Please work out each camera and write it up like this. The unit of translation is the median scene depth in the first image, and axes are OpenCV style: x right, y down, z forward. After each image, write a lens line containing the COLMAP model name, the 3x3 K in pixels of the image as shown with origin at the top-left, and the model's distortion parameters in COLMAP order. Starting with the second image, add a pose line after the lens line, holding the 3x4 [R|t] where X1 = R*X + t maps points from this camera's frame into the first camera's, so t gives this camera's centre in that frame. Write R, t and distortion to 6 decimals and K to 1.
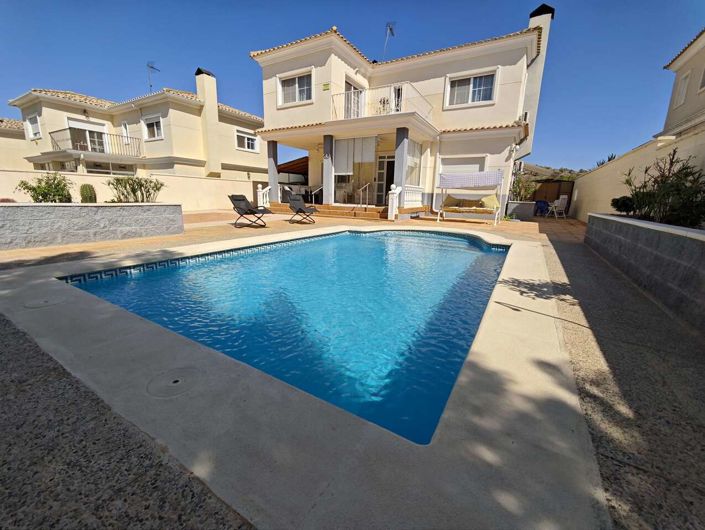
lens RADIAL K [[294.1, 0, 350.0], [0, 294.1, 262.8], [0, 0, 1]] dist [-0.002899, -0.001136]
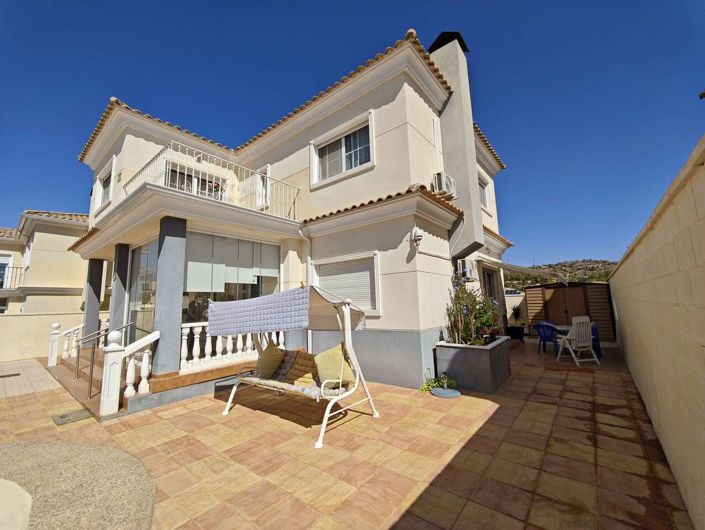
lens RADIAL K [[294.1, 0, 351.7], [0, 294.1, 260.7], [0, 0, 1]] dist [-0.002899, -0.001136]
pose [[0.986942, -0.075402, -0.142338, 0.486209], [0.019001, 0.931998, -0.361966, -0.166828], [0.159952, 0.354535, 0.921260, 0.515982]]
